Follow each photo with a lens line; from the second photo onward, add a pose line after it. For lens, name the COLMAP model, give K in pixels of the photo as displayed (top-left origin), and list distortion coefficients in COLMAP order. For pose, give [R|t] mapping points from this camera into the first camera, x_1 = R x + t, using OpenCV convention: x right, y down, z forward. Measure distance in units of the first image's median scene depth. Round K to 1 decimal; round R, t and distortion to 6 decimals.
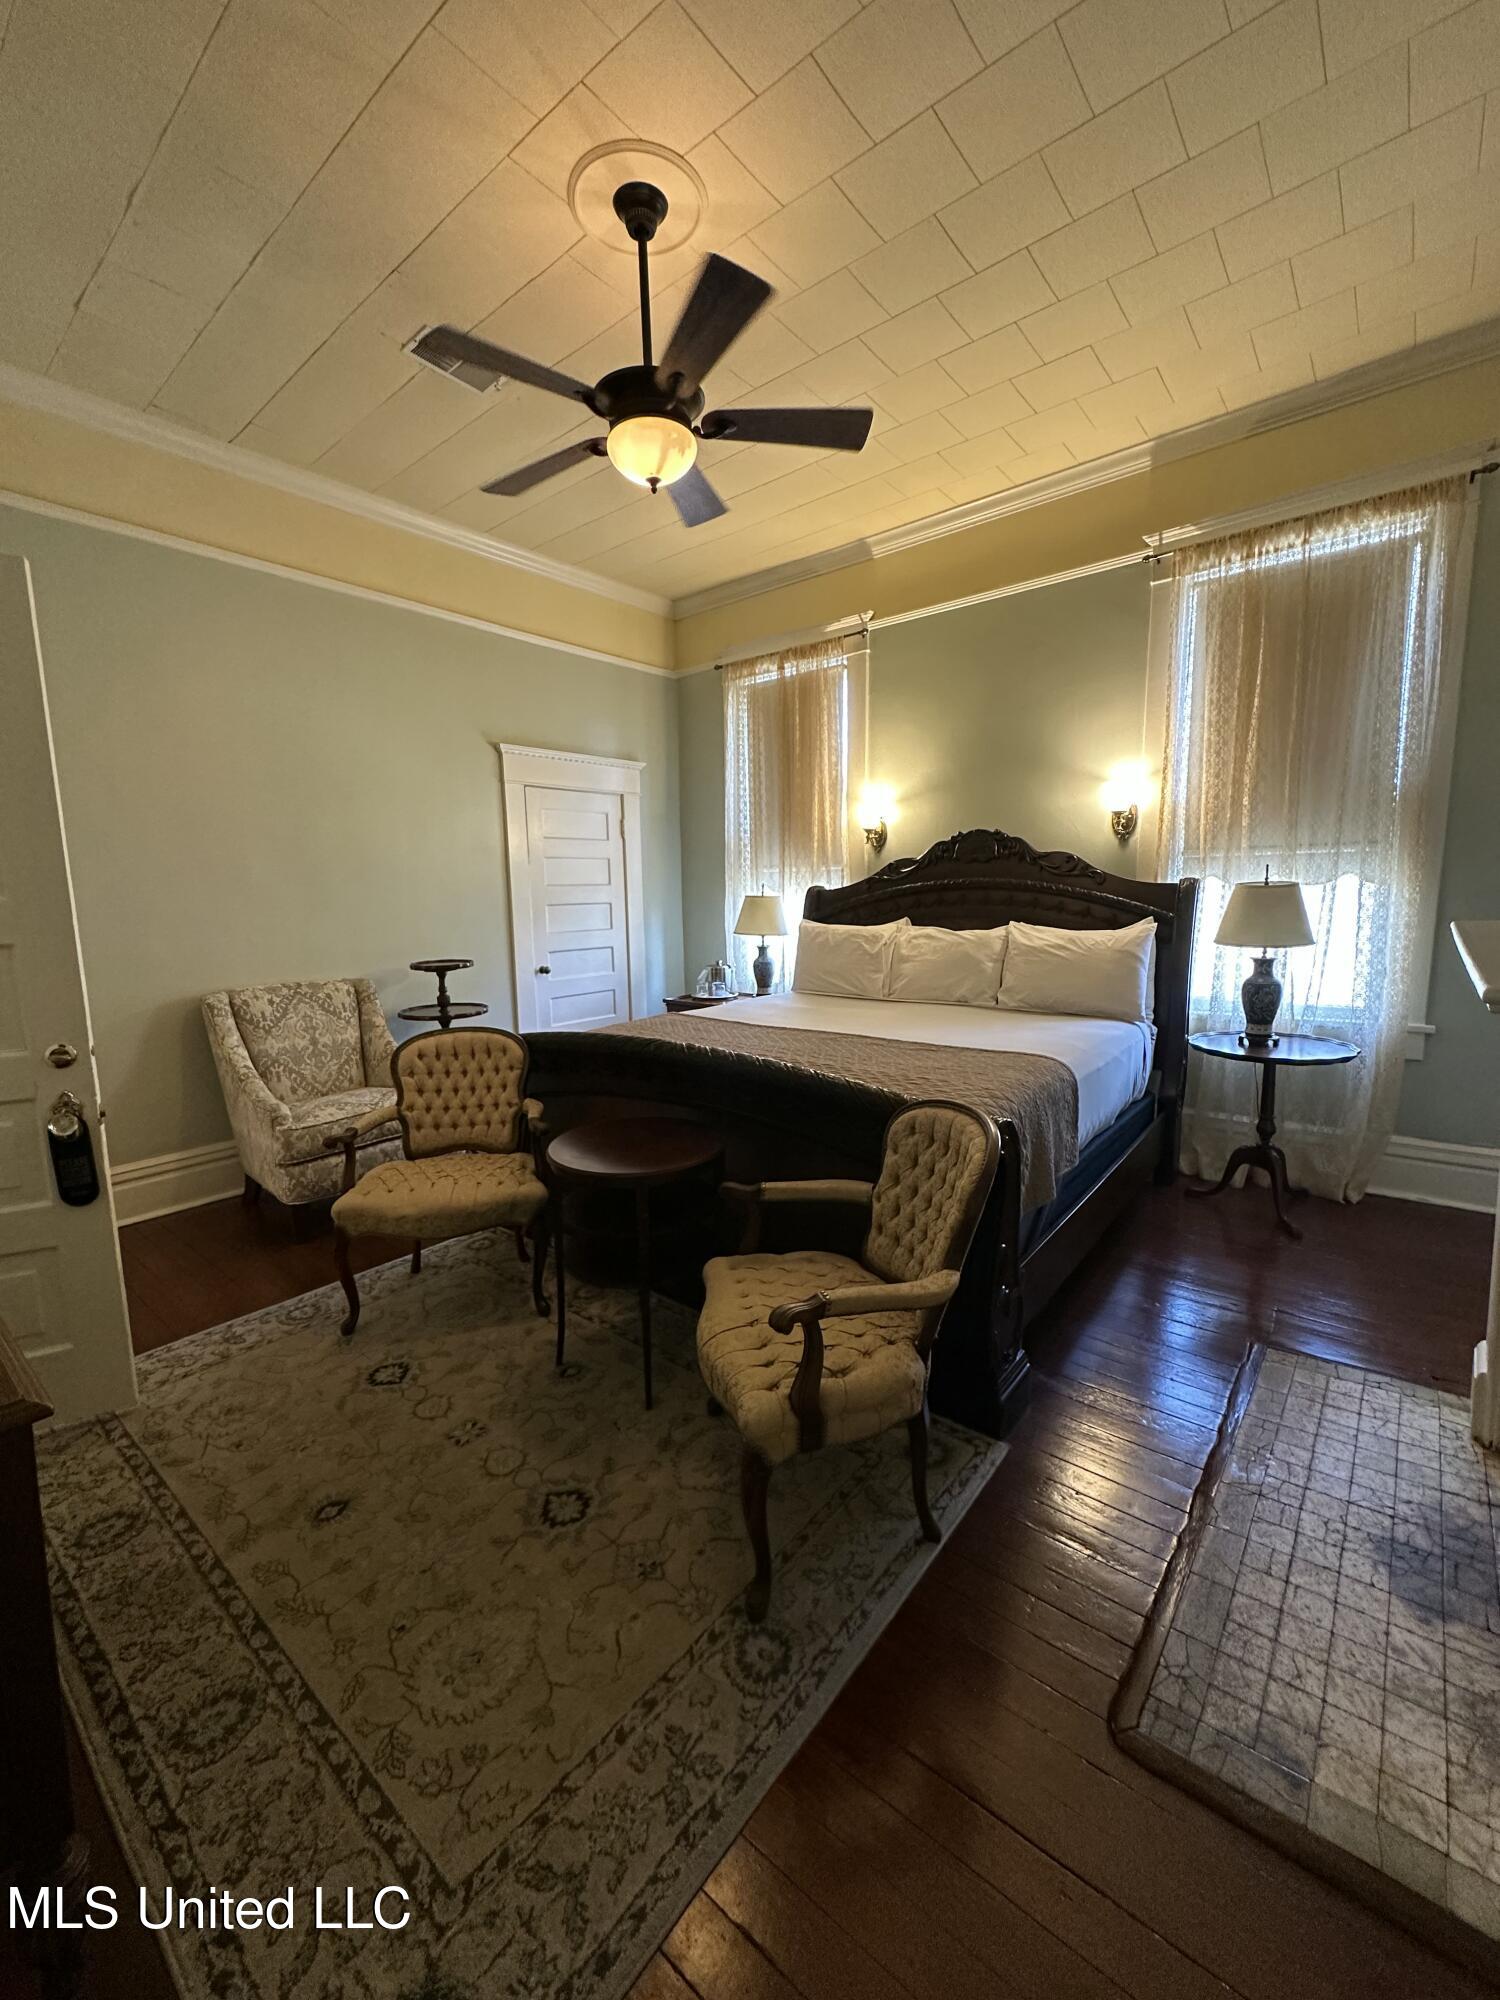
lens RADIAL K [[799.4, 0, 752.2], [0, 799.4, 996.6], [0, 0, 1]] dist [0.002613, 0.000318]
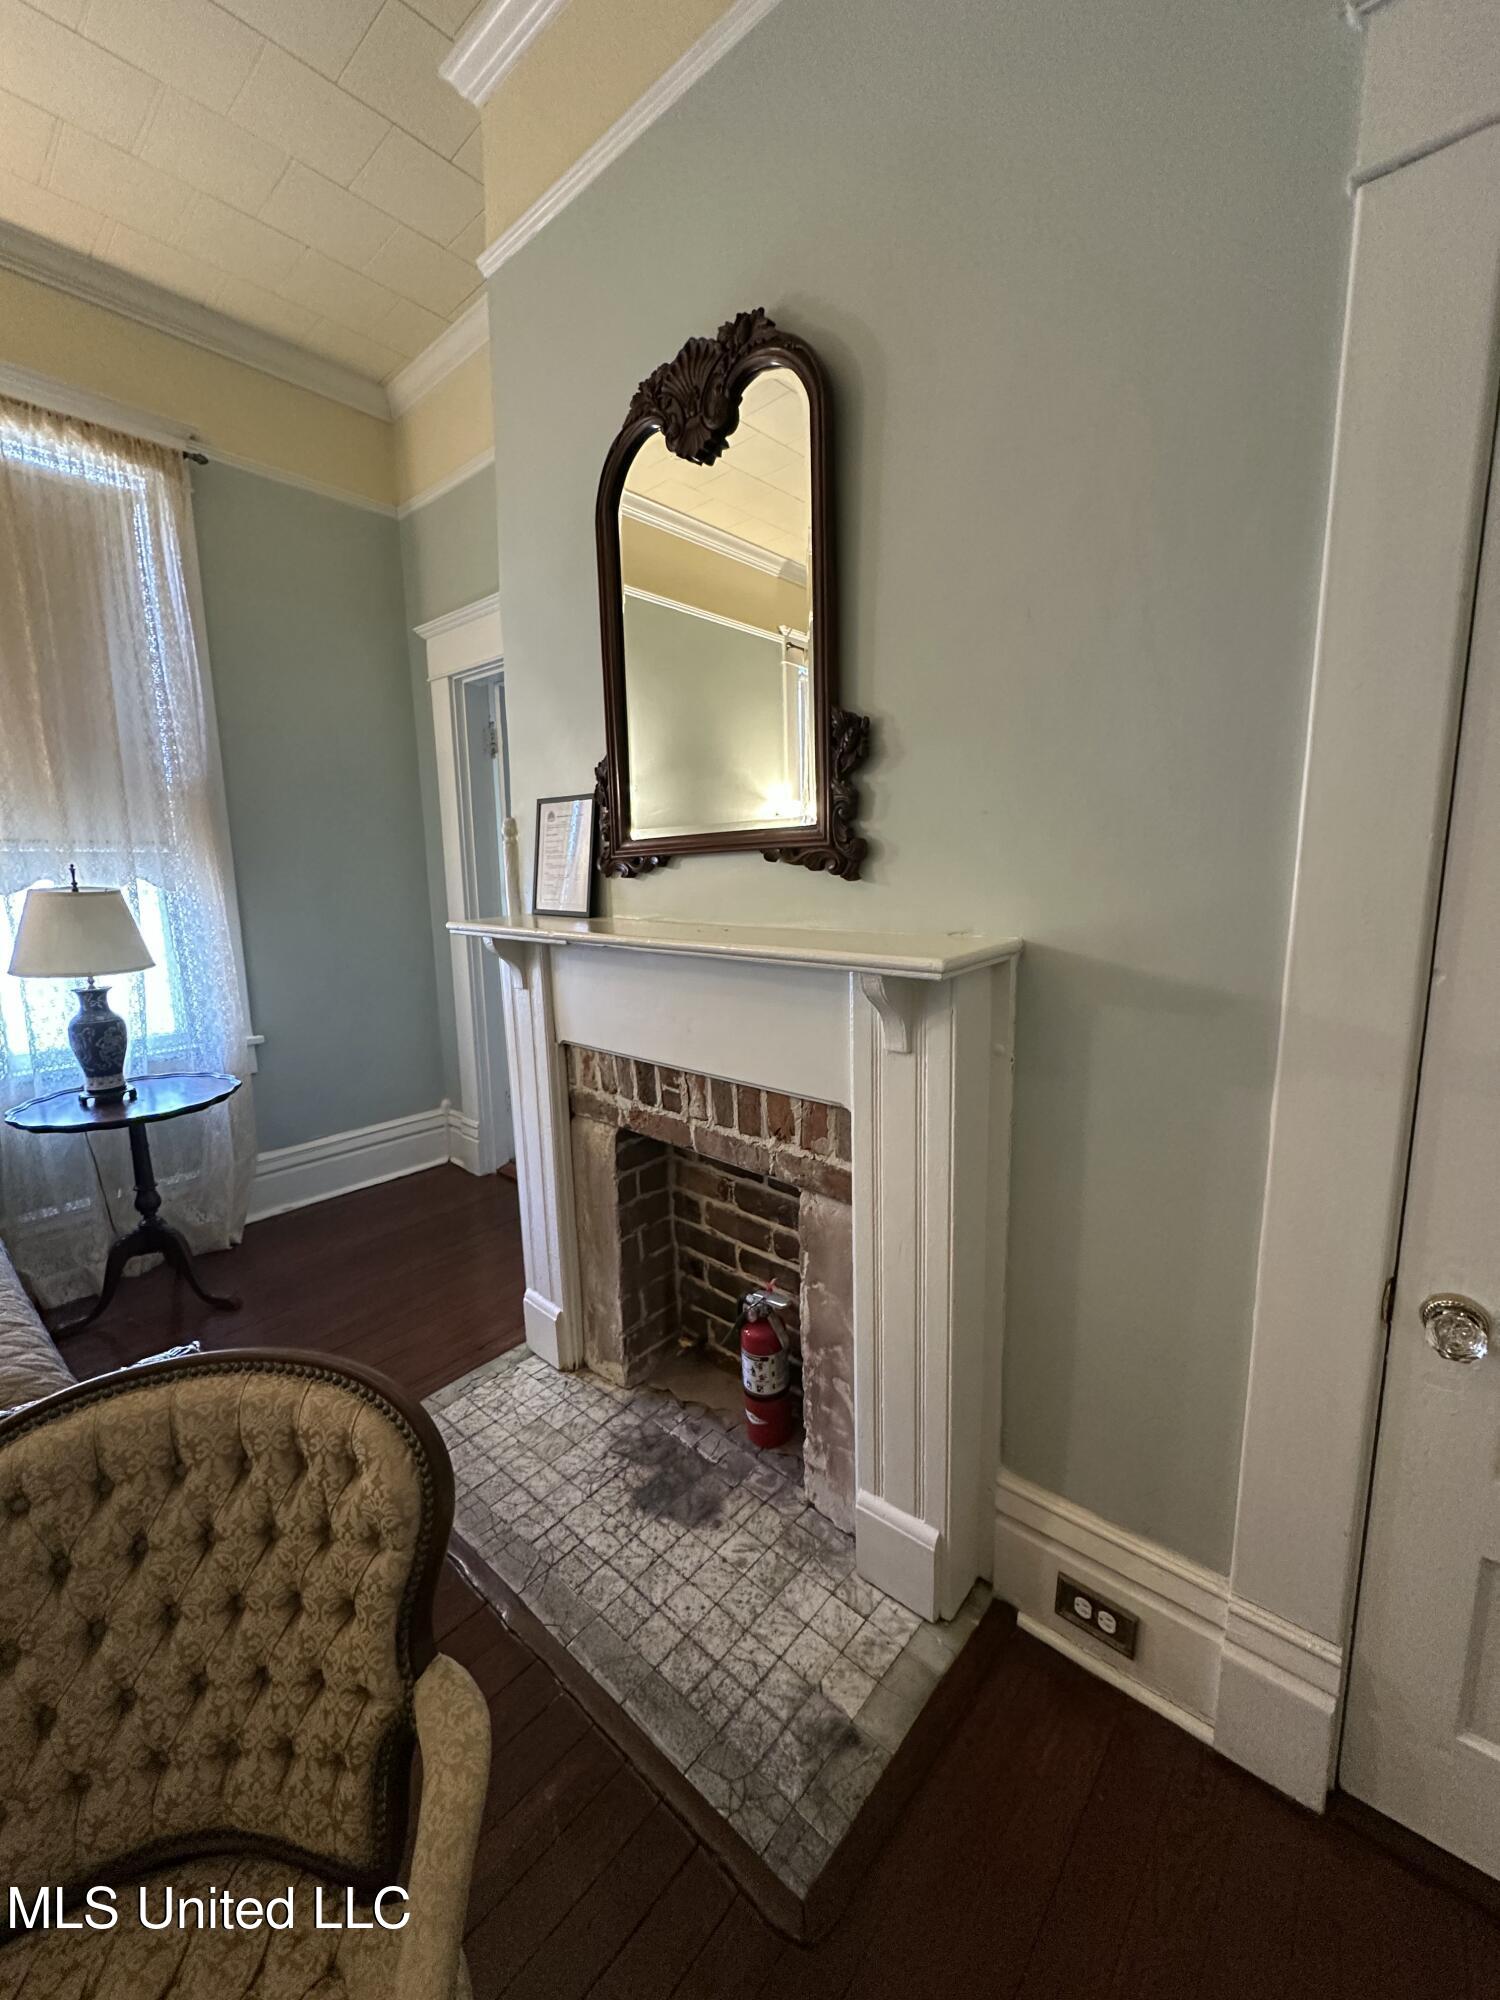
lens RADIAL K [[799.4, 0, 752.4], [0, 799.4, 994.6], [0, 0, 1]] dist [0.002613, 0.000318]
pose [[0.037738, -0.133047, 0.990391, -0.086653], [0.147550, 0.980975, 0.126159, -0.046416], [-0.988334, 0.141371, 0.056651, 0.344533]]
